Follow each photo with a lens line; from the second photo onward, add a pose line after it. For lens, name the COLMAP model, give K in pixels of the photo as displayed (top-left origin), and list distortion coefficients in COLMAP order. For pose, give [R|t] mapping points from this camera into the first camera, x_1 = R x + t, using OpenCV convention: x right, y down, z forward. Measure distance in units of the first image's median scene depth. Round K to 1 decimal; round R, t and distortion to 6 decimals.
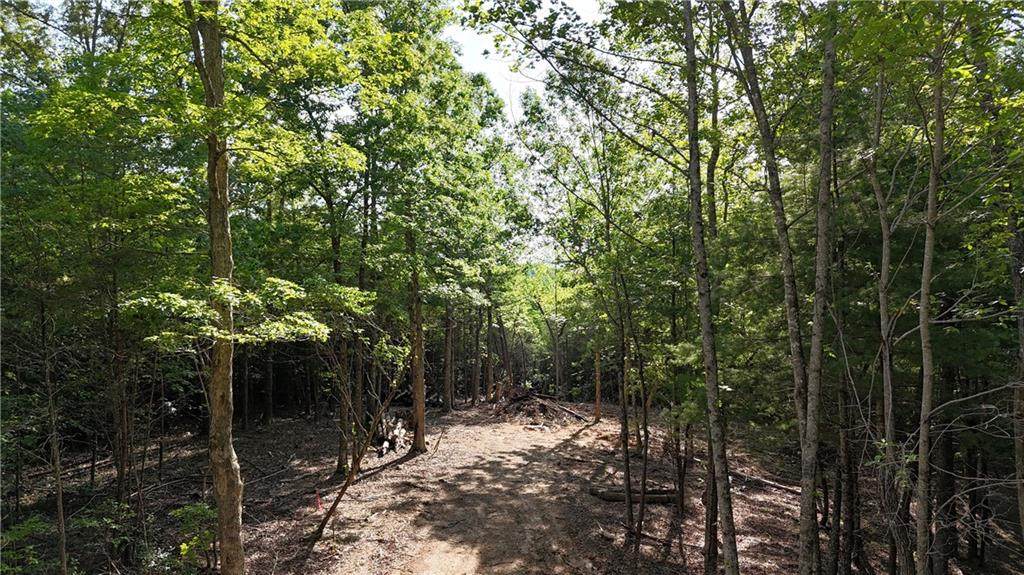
lens RADIAL K [[748.1, 0, 512.0], [0, 748.1, 287.5], [0, 0, 1]] dist [0.030689, -0.003799]
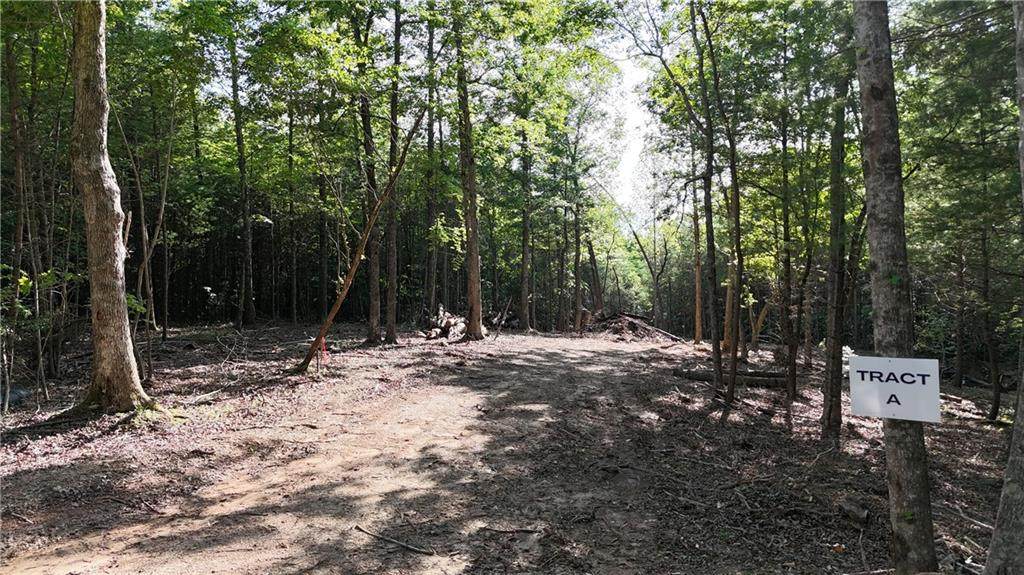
lens RADIAL K [[748.1, 0, 512.0], [0, 748.1, 287.5], [0, 0, 1]] dist [0.030689, -0.003799]
pose [[0.989332, -0.002438, -0.145658, 0.043248], [0.006102, 0.999676, 0.024713, 0.135345], [0.145551, -0.025338, 0.989026, 0.154322]]
